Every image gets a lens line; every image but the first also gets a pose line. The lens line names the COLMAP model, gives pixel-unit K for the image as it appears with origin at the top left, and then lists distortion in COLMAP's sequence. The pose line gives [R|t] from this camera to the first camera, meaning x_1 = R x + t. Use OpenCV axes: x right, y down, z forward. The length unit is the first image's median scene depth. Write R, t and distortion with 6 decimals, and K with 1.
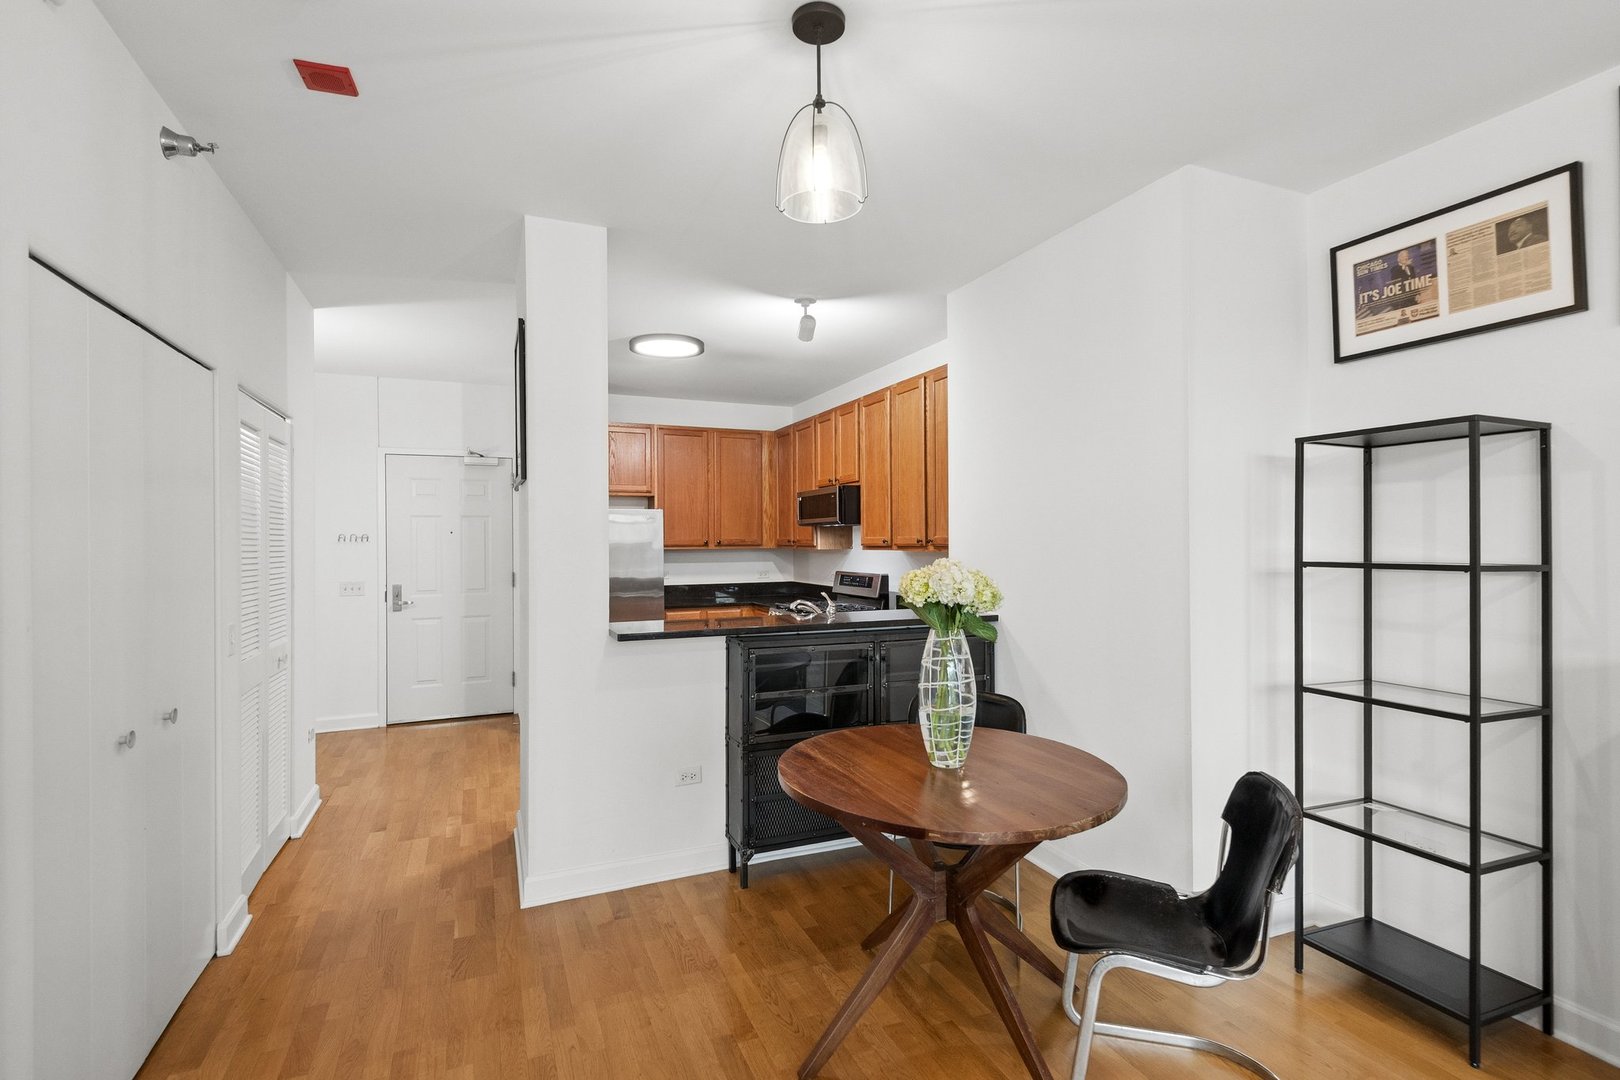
lens RADIAL K [[757.1, 0, 812.0], [0, 757.1, 541.9], [0, 0, 1]] dist [0.010229, -0.003395]
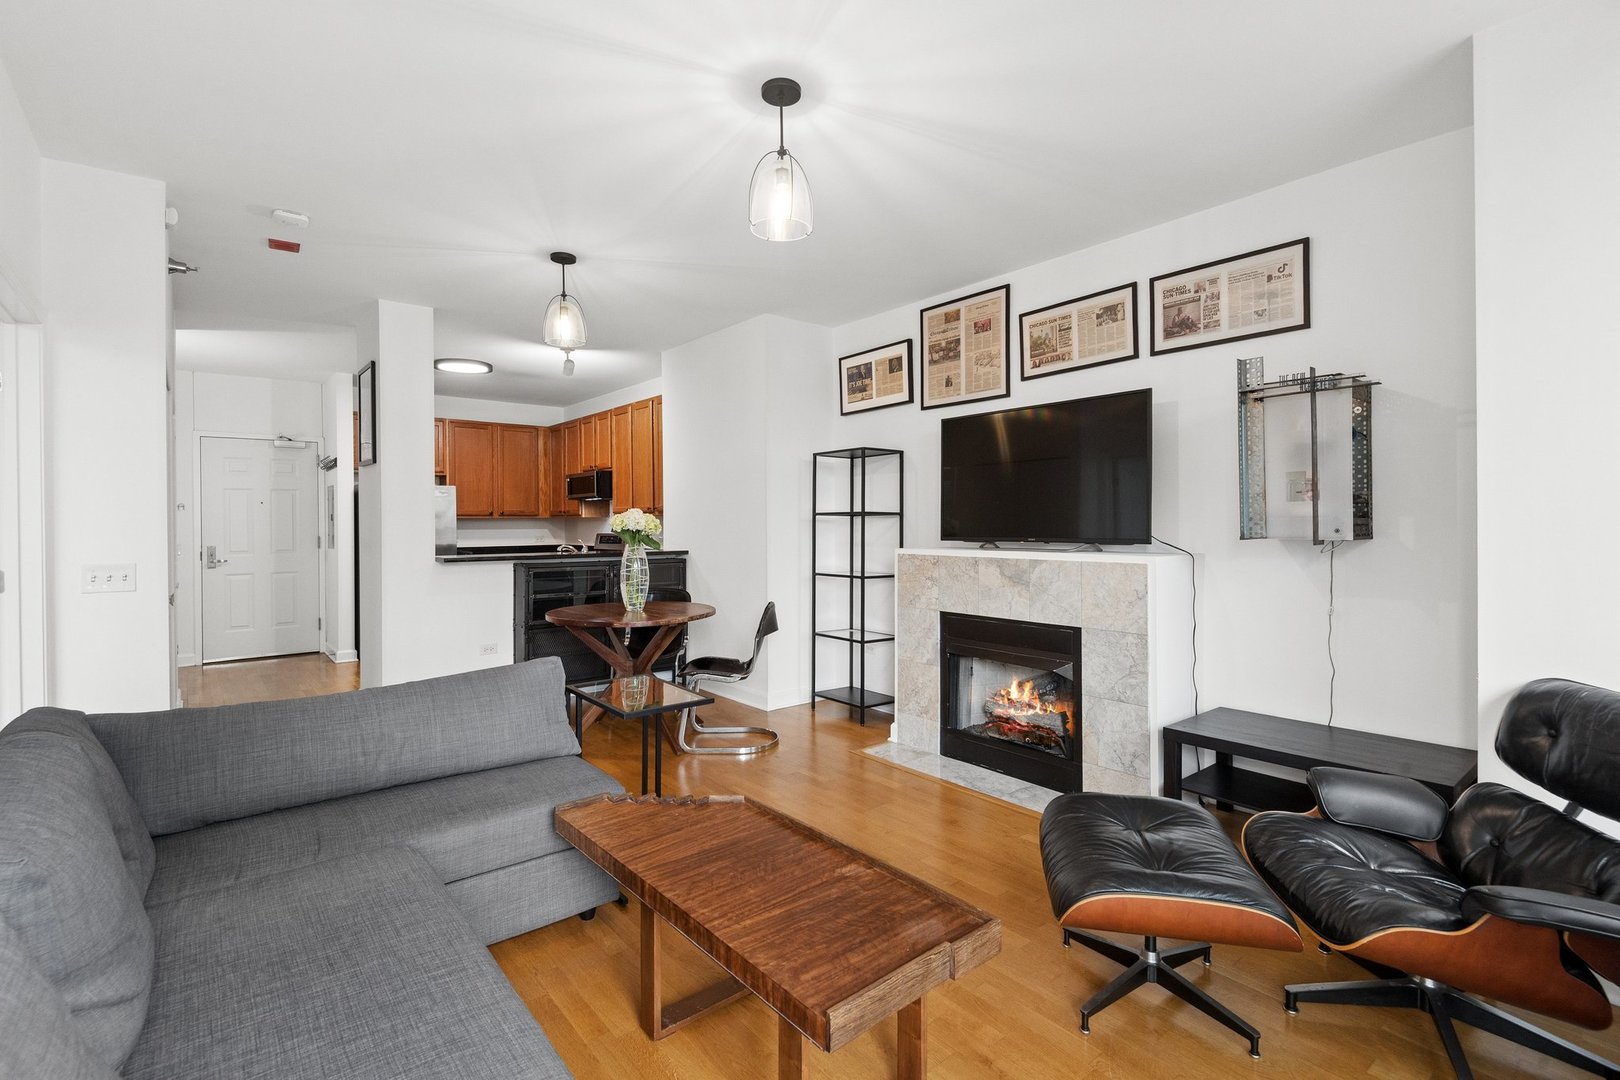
lens RADIAL K [[757.1, 0, 820.8], [0, 757.1, 528.2], [0, 0, 1]] dist [0.010229, -0.003395]
pose [[0.958635, -0.001267, 0.284636, 0.034880], [0.000842, 0.999998, 0.001612, 0.030905], [-0.284638, -0.001306, 0.958634, -0.469414]]
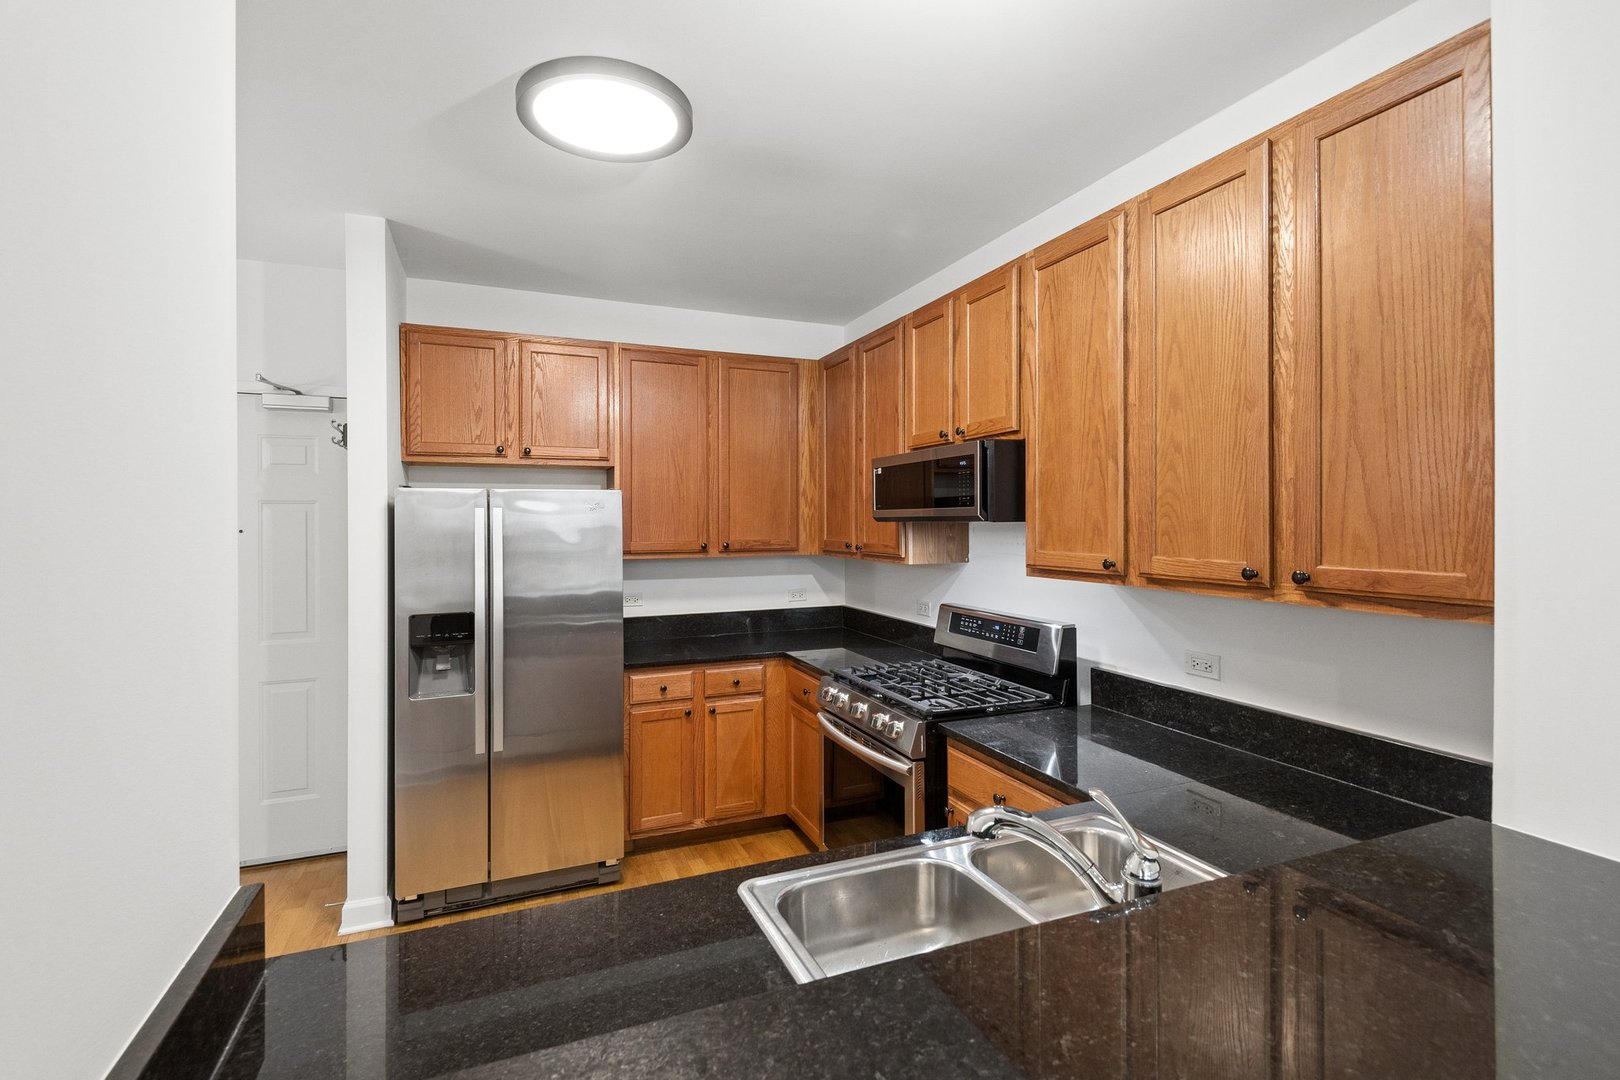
lens RADIAL K [[757.1, 0, 810.8], [0, 757.1, 523.0], [0, 0, 1]] dist [0.010229, -0.003395]
pose [[0.999940, 0.002150, -0.010698, -0.064540], [-0.002140, 0.999997, 0.000933, -0.022944], [0.010700, -0.000910, 0.999942, 0.523938]]
